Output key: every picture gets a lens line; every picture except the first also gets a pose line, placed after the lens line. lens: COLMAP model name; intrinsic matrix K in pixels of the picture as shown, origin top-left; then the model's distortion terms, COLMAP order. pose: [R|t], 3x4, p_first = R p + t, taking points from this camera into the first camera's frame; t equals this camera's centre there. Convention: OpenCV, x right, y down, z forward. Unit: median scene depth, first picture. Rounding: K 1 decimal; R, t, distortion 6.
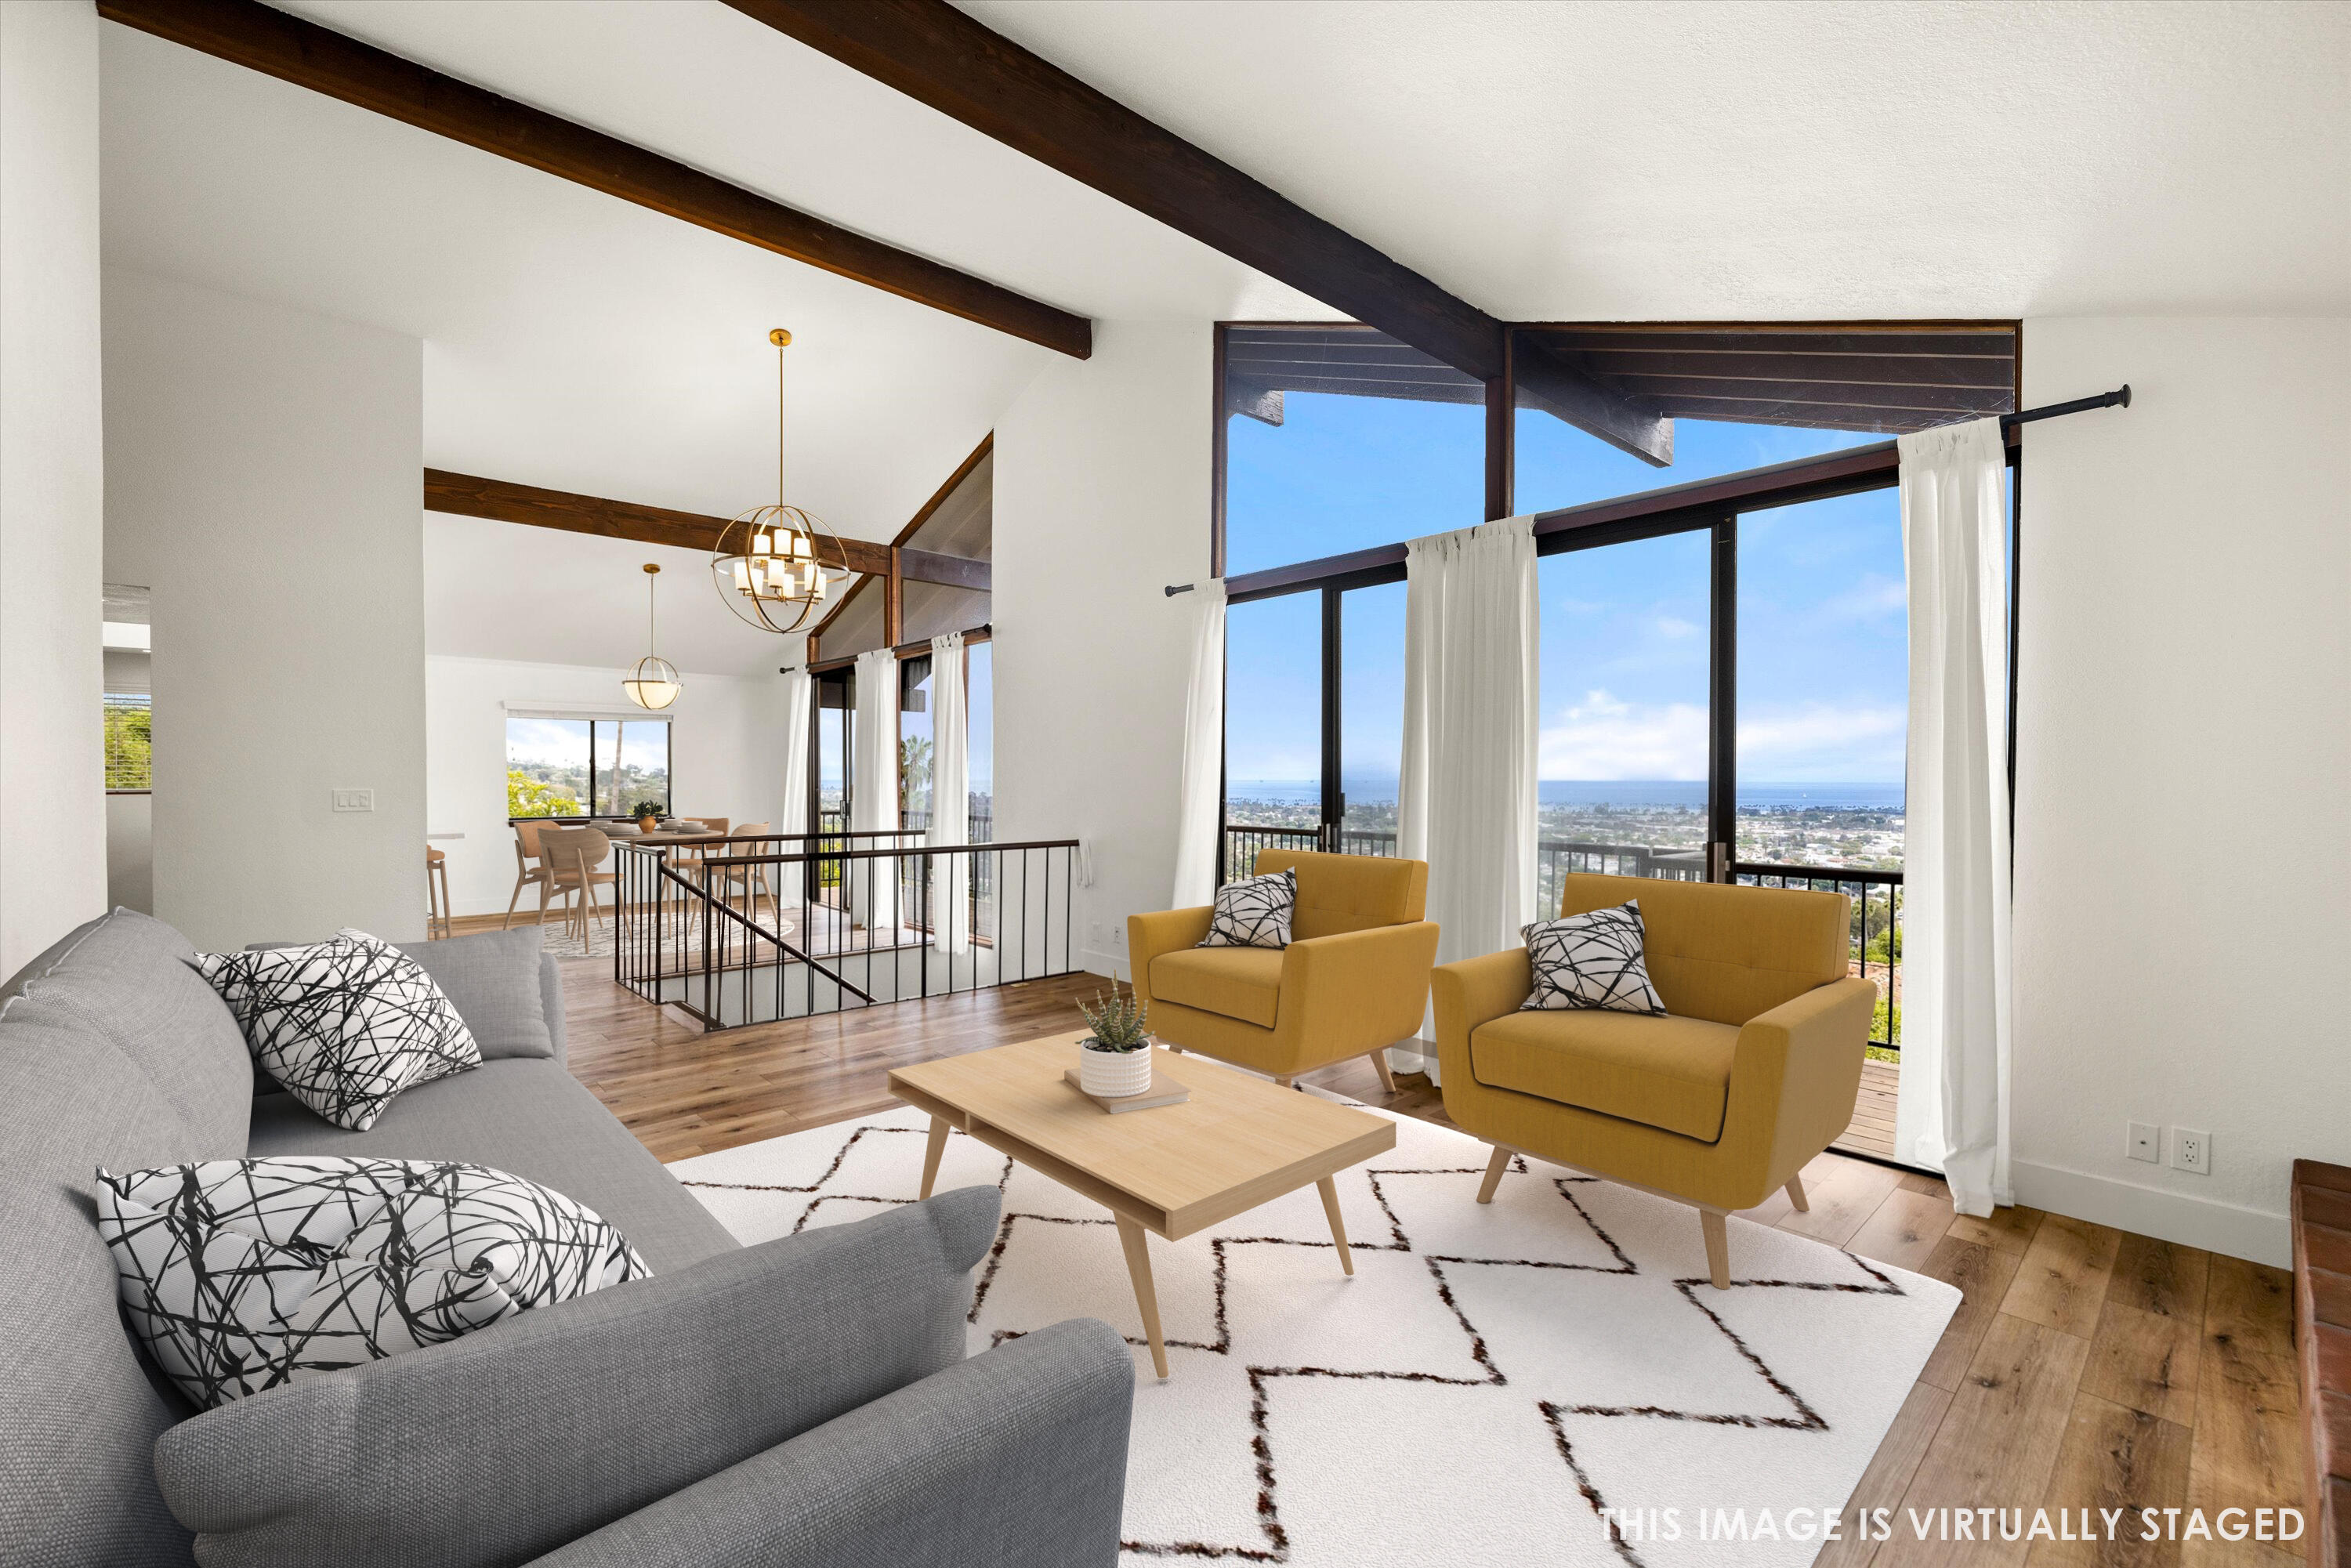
lens RADIAL K [[1005.8, 0, 1174.9], [0, 1005.8, 775.7], [0, 0, 1]] dist [-0.000810, 0.000110]
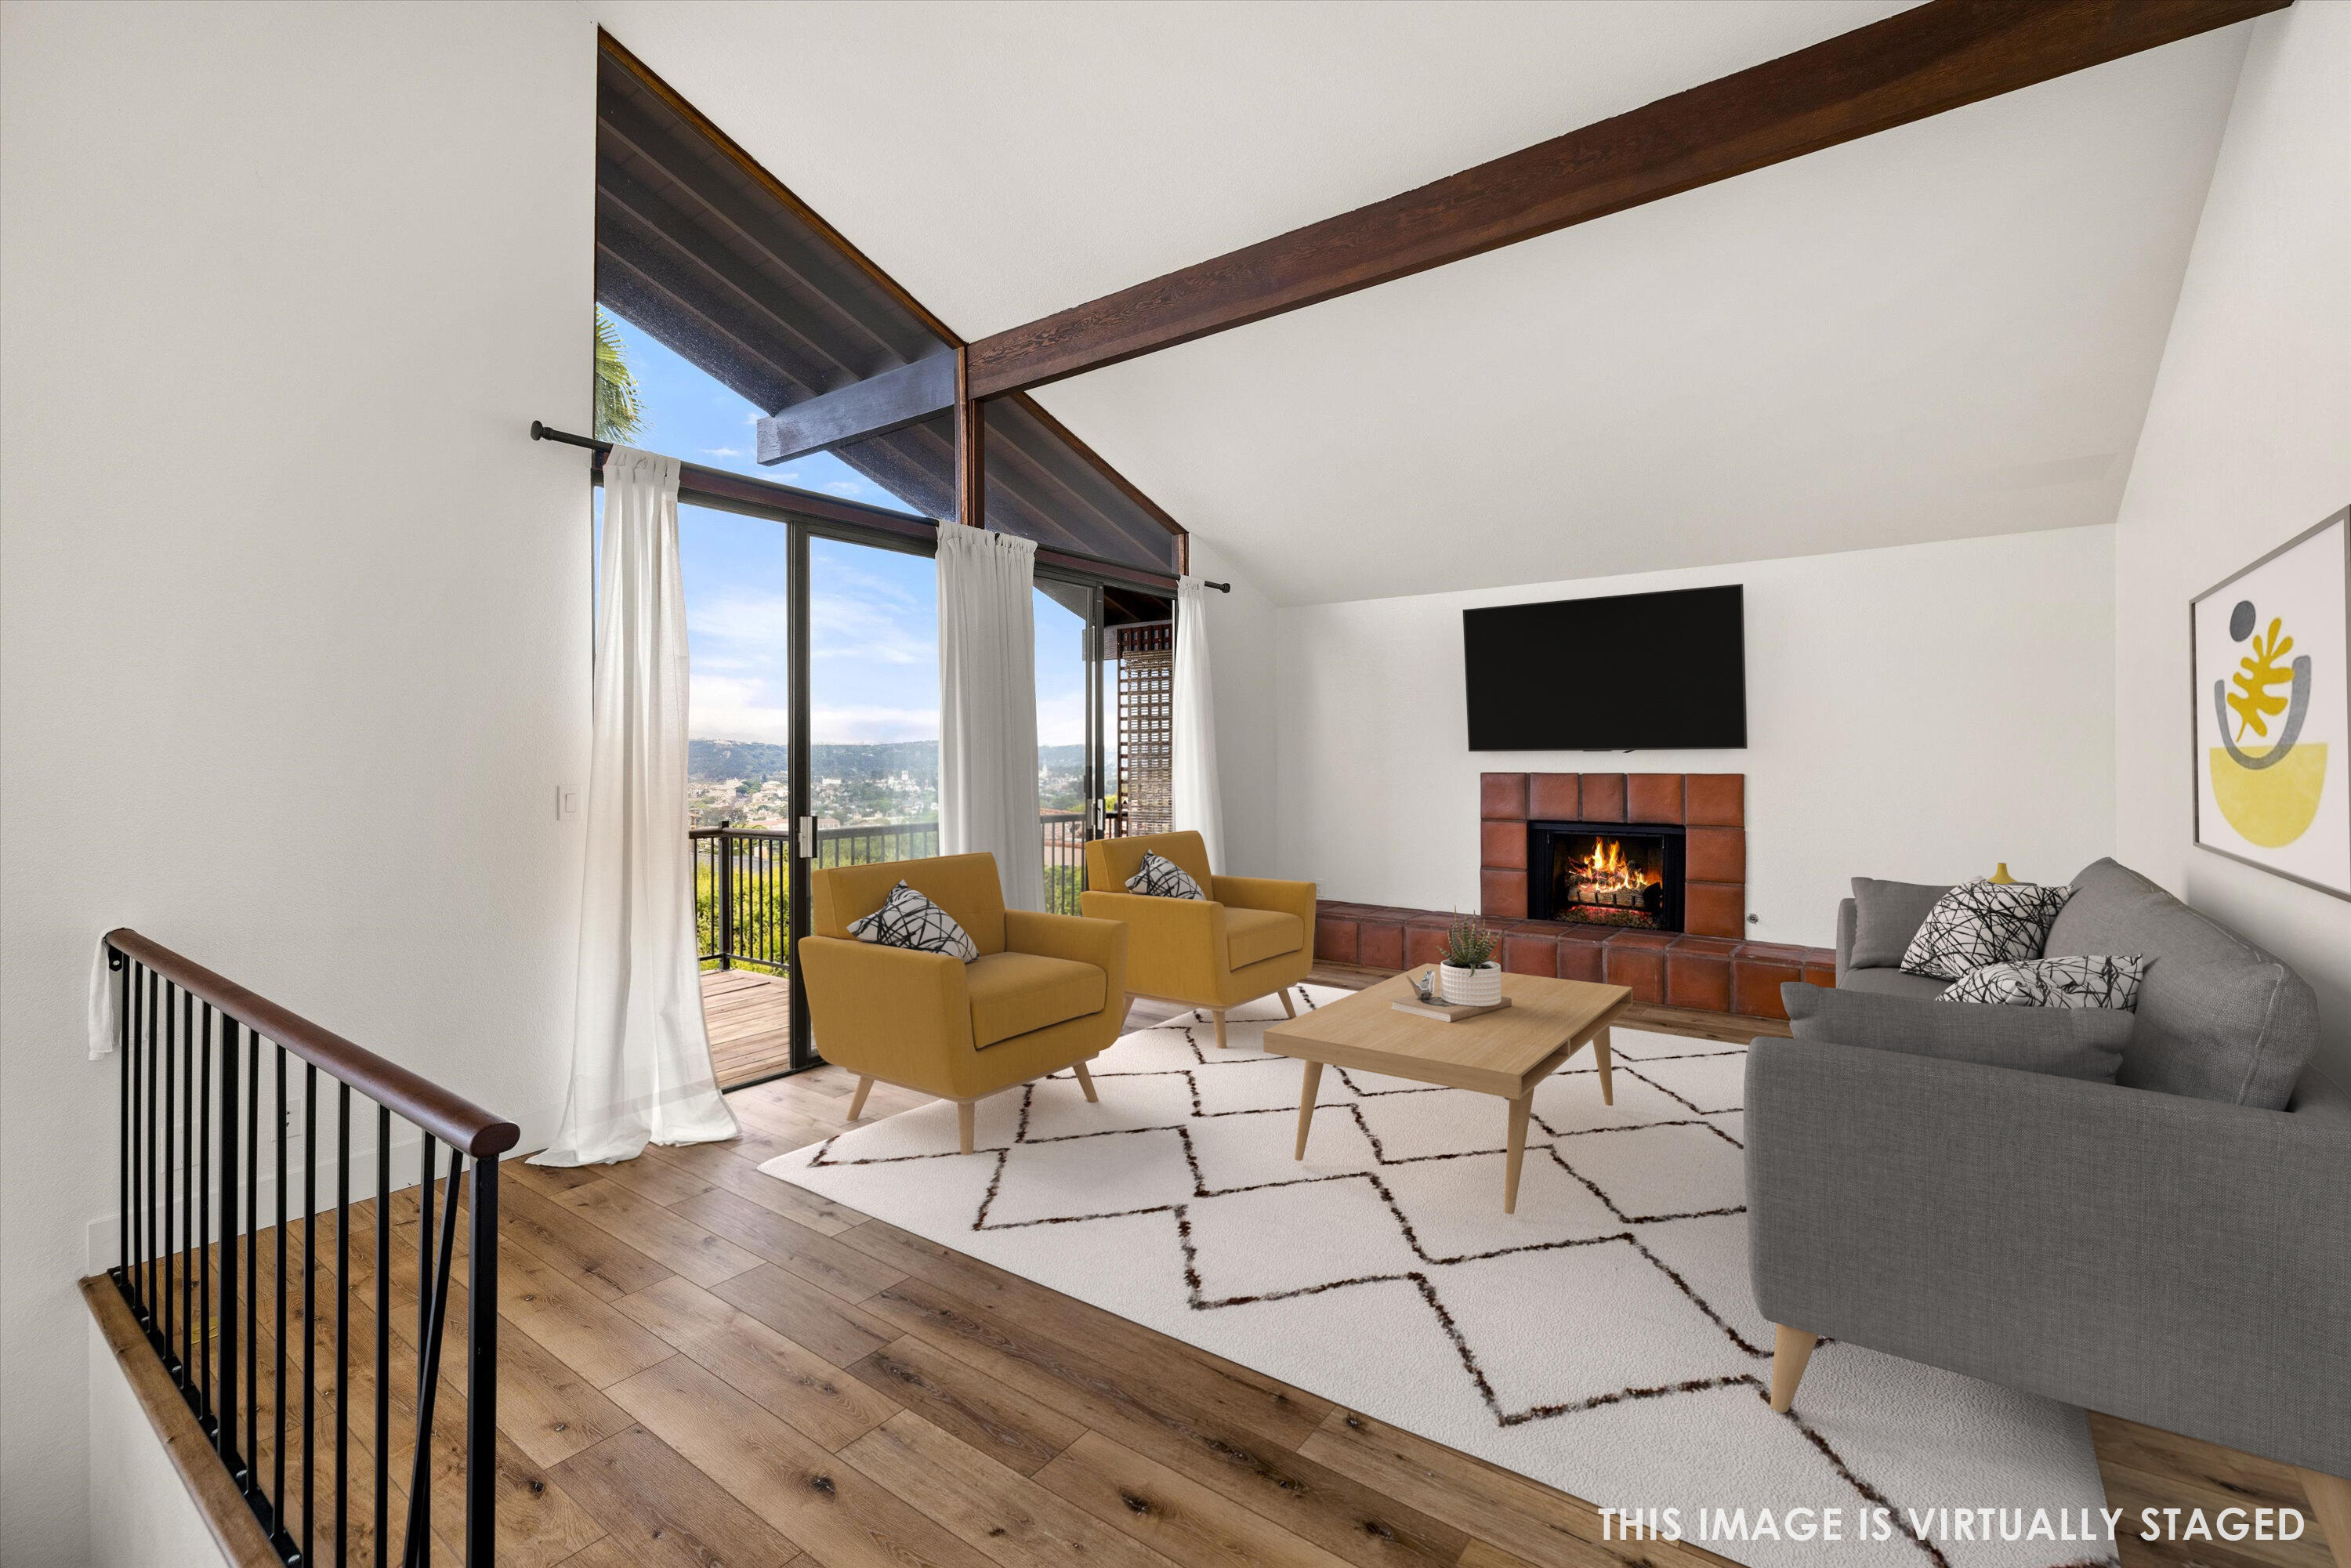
lens RADIAL K [[1005.8, 0, 1174.9], [0, 1005.8, 775.7], [0, 0, 1]] dist [-0.000810, 0.000110]
pose [[-0.207447, -0.023324, 0.977968, -0.836177], [0.002529, 0.999700, 0.024379, -0.006443], [-0.978243, 0.007530, -0.207326, 1.031076]]
